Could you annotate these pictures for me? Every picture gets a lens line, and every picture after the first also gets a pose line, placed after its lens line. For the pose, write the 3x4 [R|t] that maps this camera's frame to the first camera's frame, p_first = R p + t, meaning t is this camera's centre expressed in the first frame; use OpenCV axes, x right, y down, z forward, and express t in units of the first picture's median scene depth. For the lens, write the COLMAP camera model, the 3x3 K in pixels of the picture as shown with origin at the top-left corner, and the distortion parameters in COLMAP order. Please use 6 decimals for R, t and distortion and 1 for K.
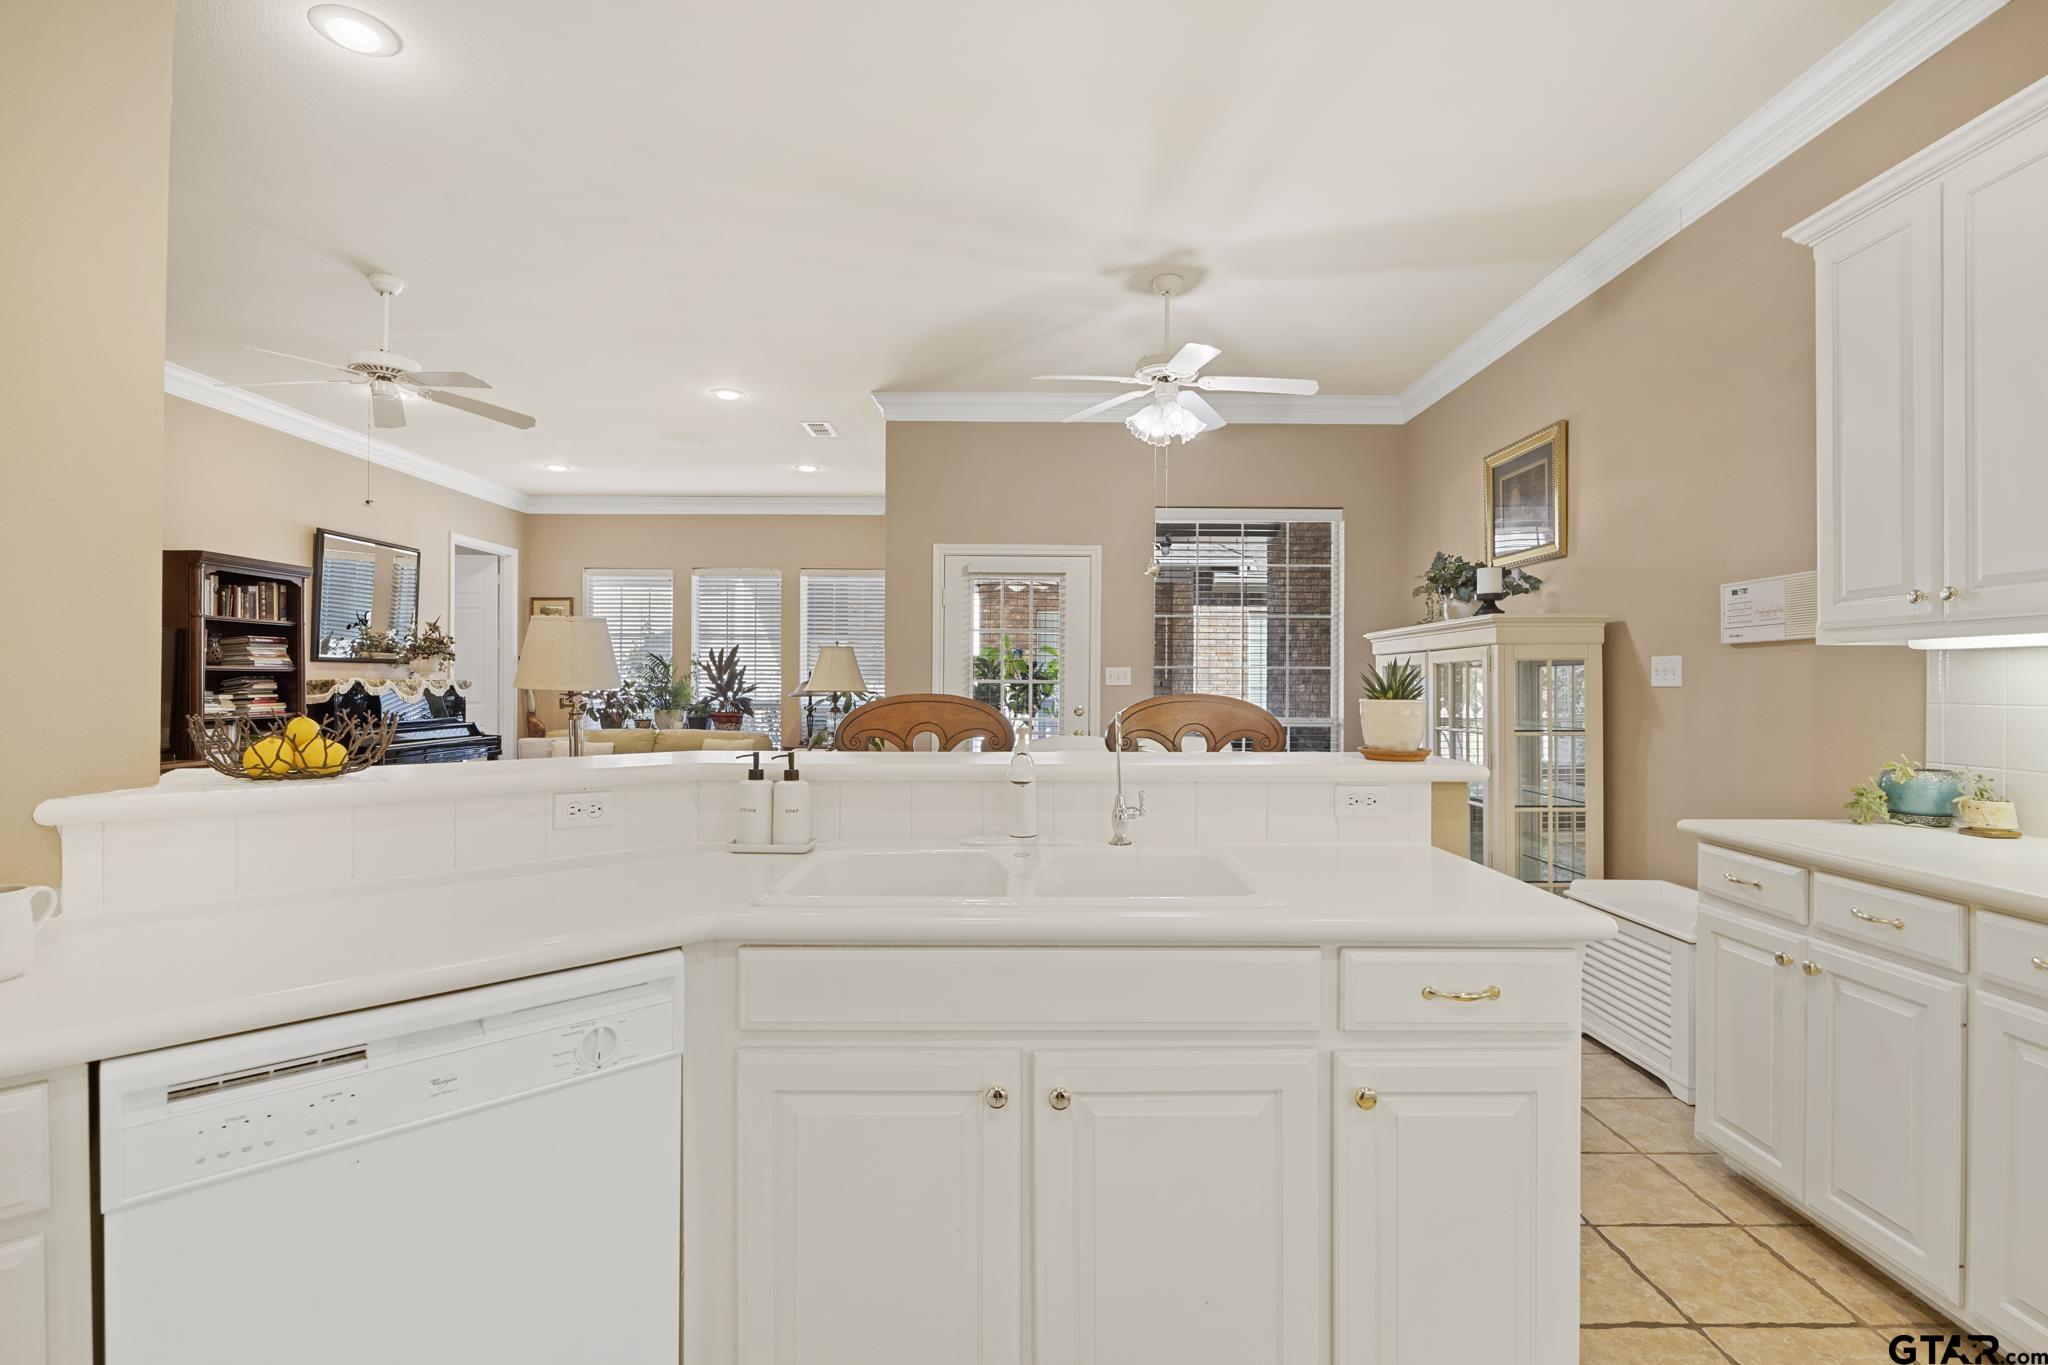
lens RADIAL K [[931.6, 0, 1030.8], [0, 931.6, 684.9], [0, 0, 1]] dist [-0.011833, 0.001050]
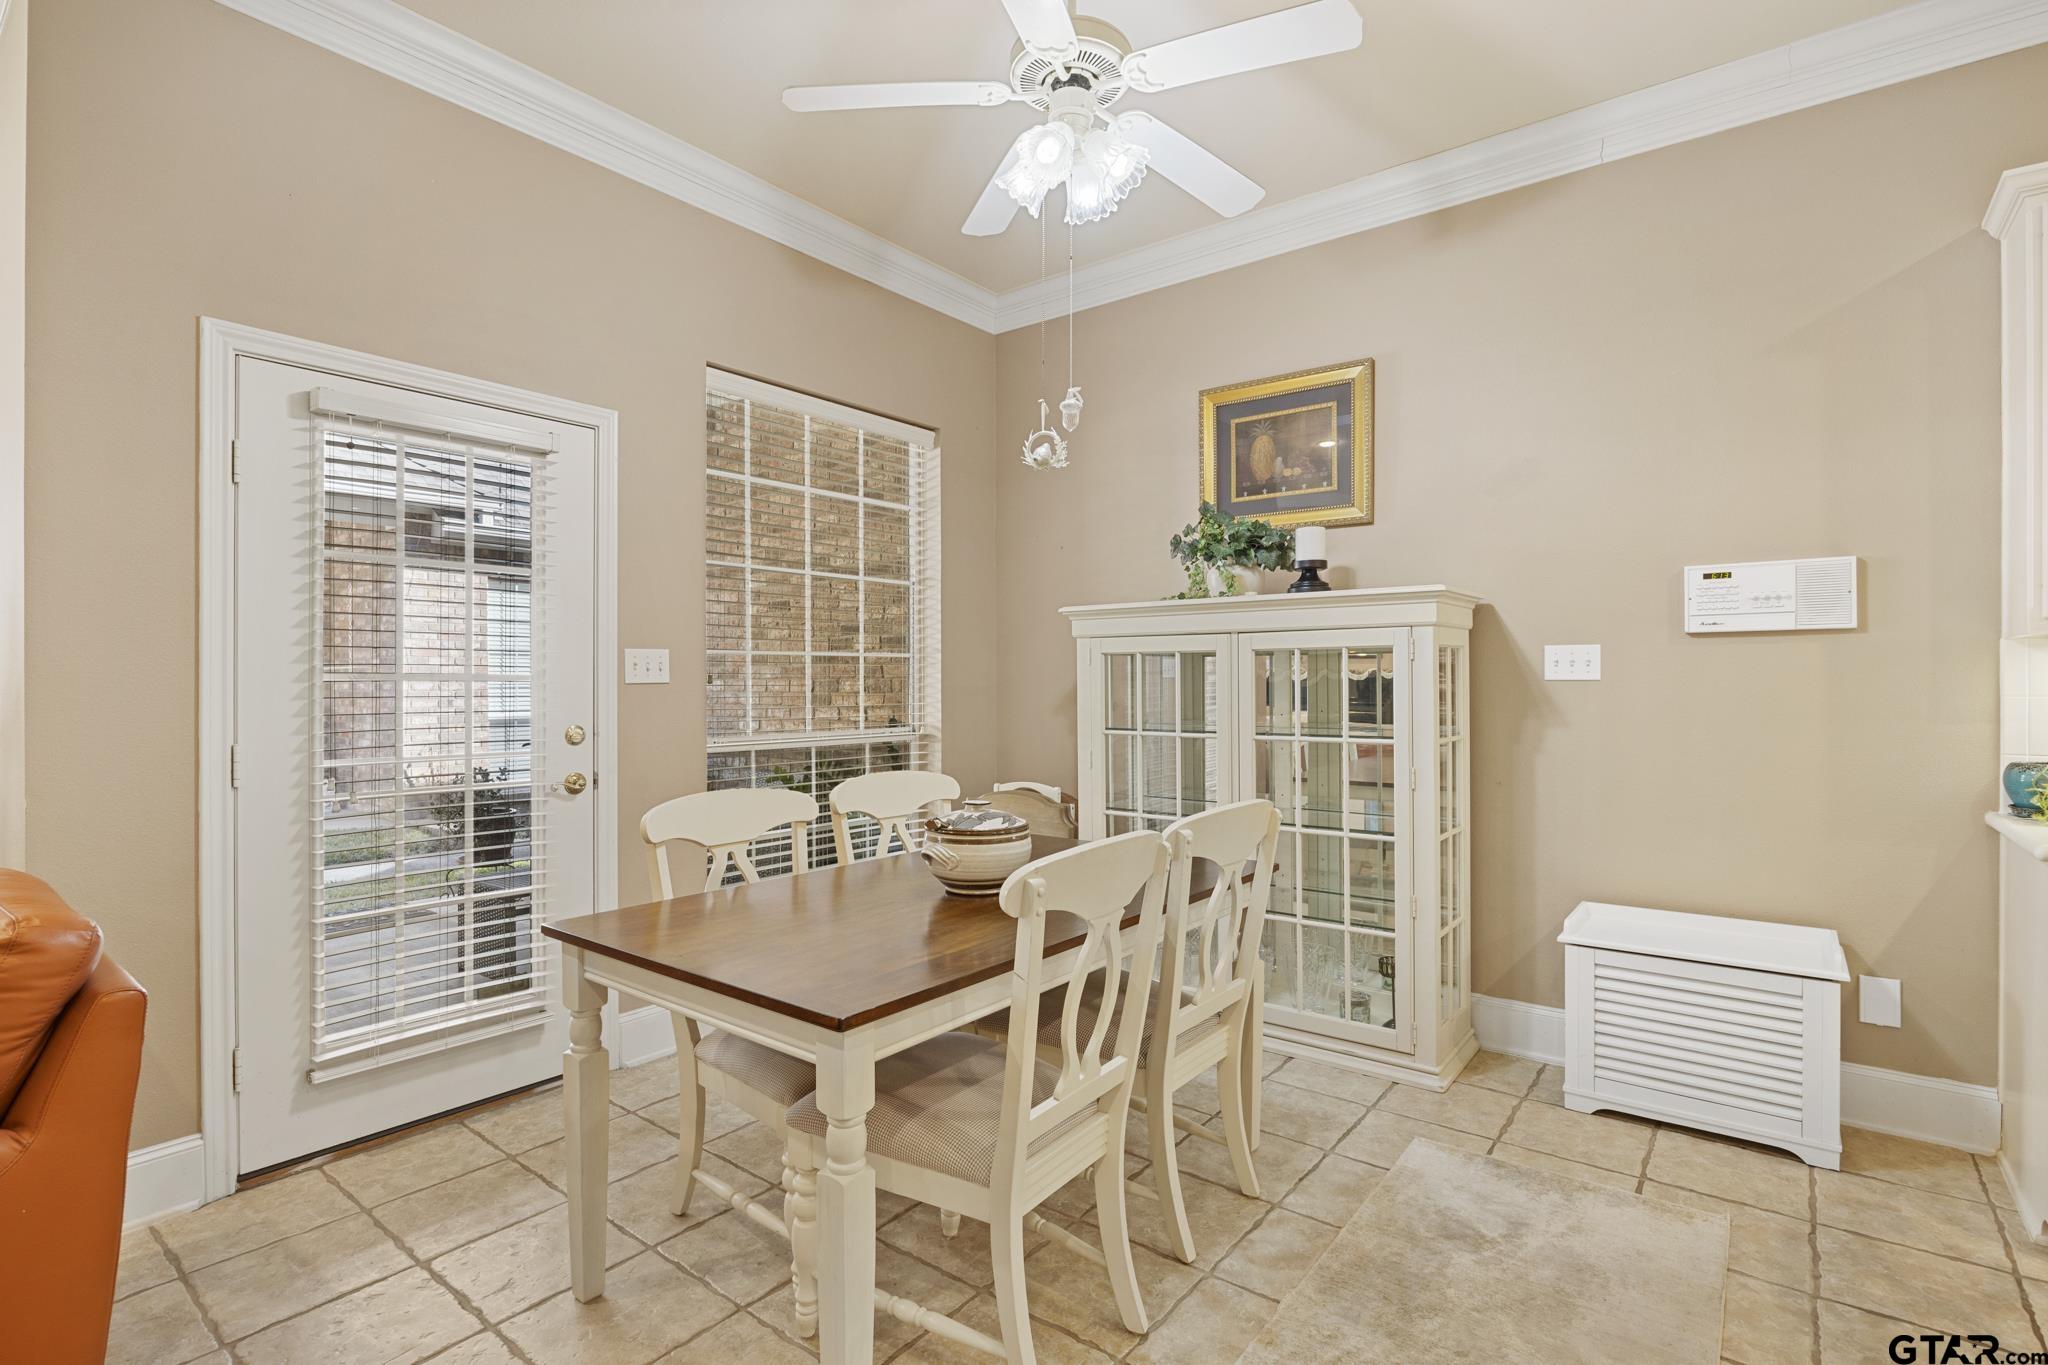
lens RADIAL K [[951.2, 0, 1021.6], [0, 951.2, 690.6], [0, 0, 1]] dist [-0.018009, 0.002382]
pose [[0.618871, -0.016162, 0.785326, -0.268306], [0.004903, 0.999848, 0.016713, -0.004314], [-0.785477, -0.006493, 0.618856, 0.672164]]
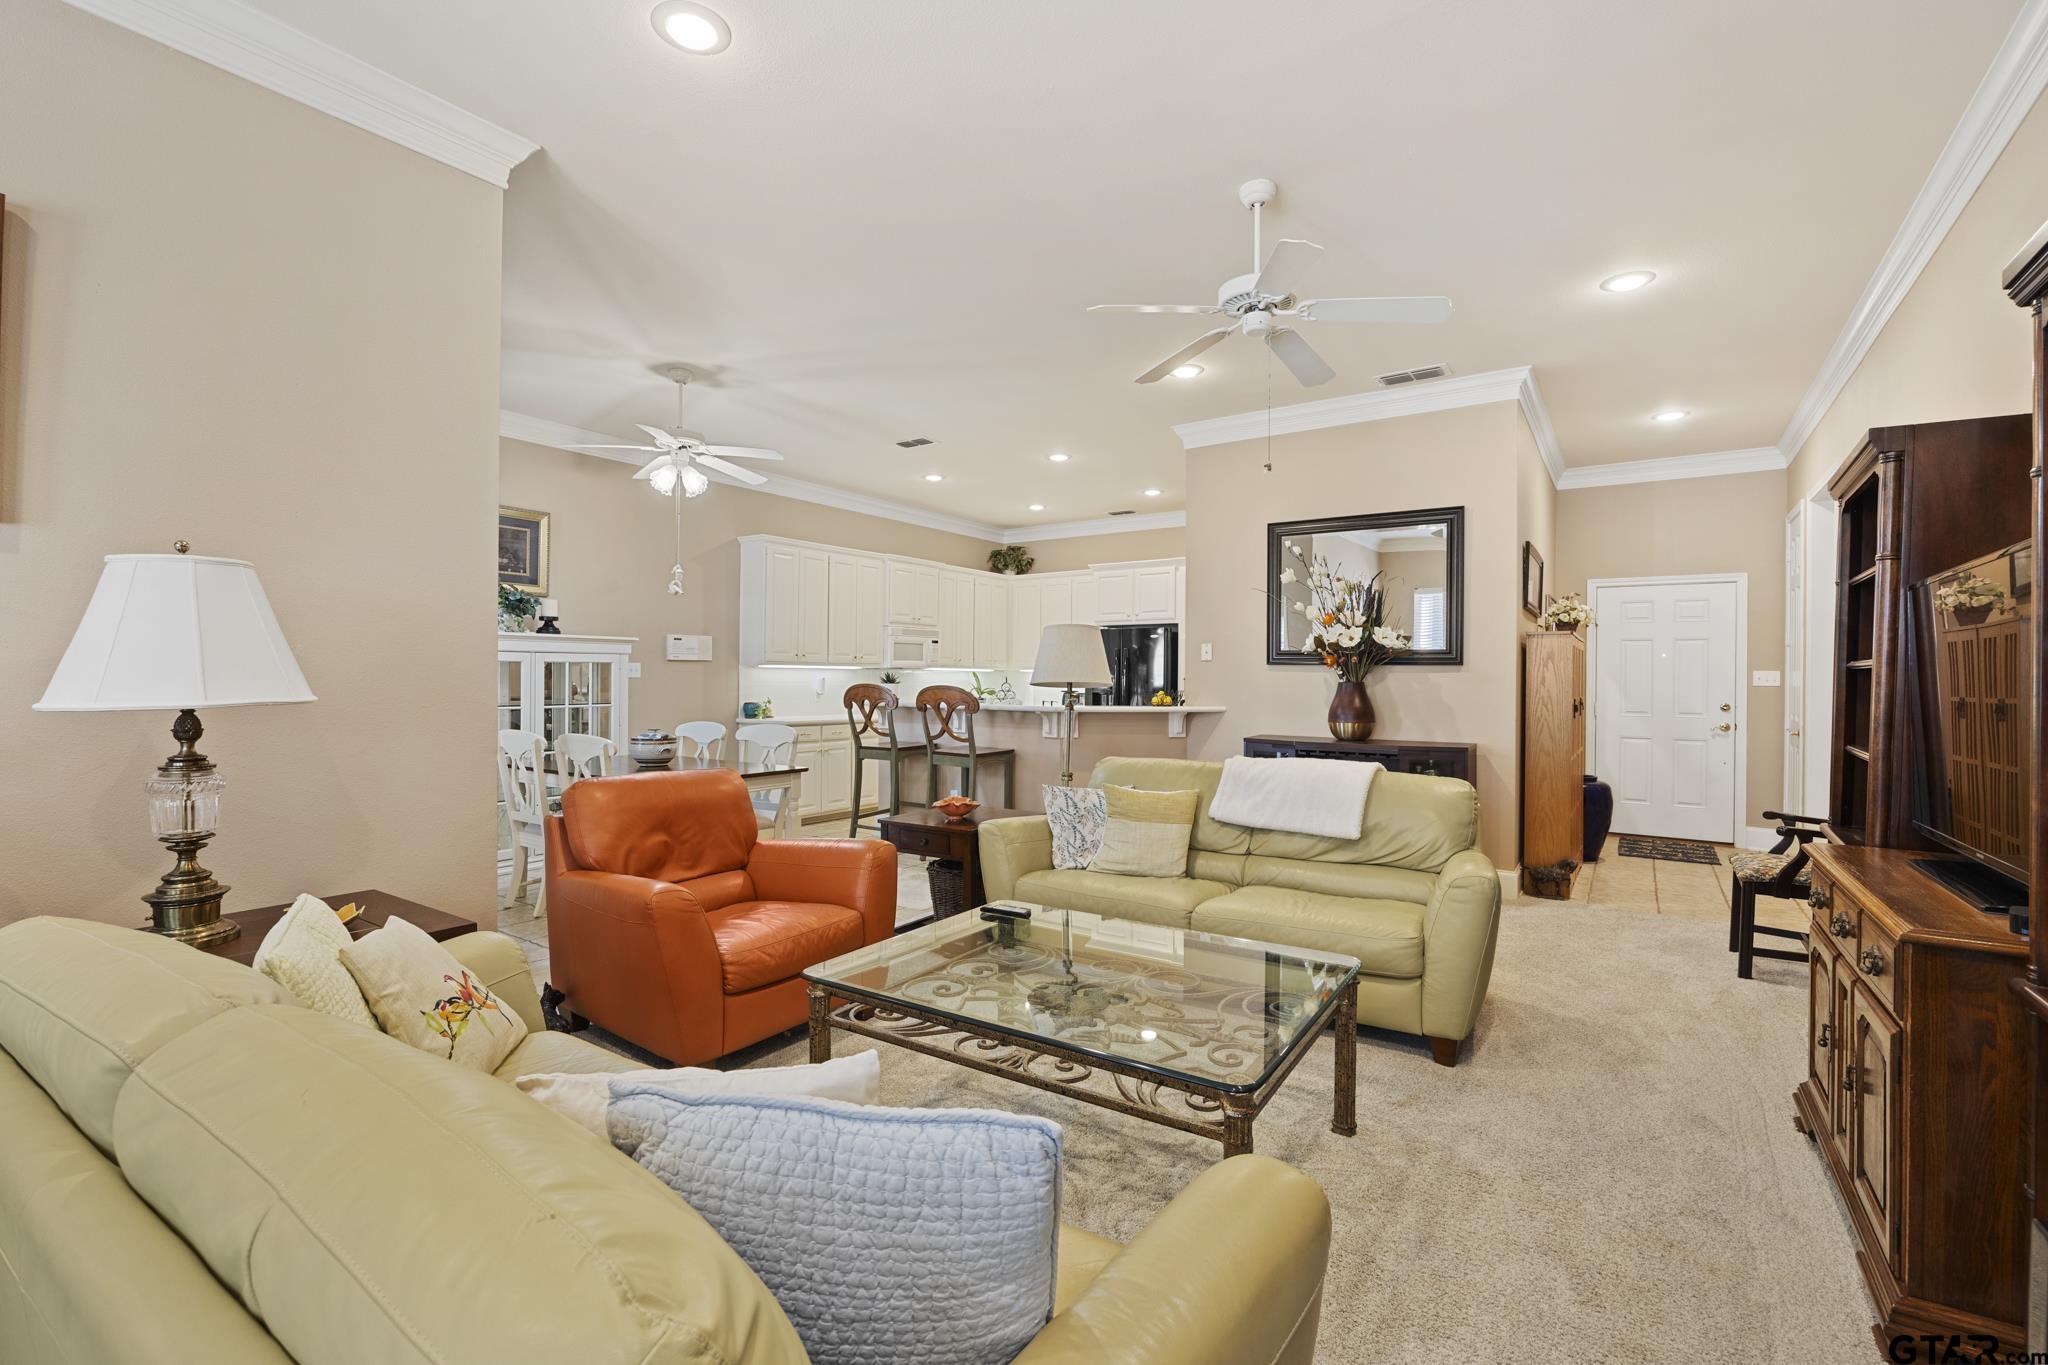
lens RADIAL K [[888.9, 0, 1022.2], [0, 888.9, 678.9], [0, 0, 1]] dist [-0.006190, -0.001359]
pose [[-0.813468, -0.014296, 0.581434, -0.937581], [-0.012564, 0.999897, 0.007006, -0.016058], [-0.581474, -0.001606, -0.813564, 1.661323]]
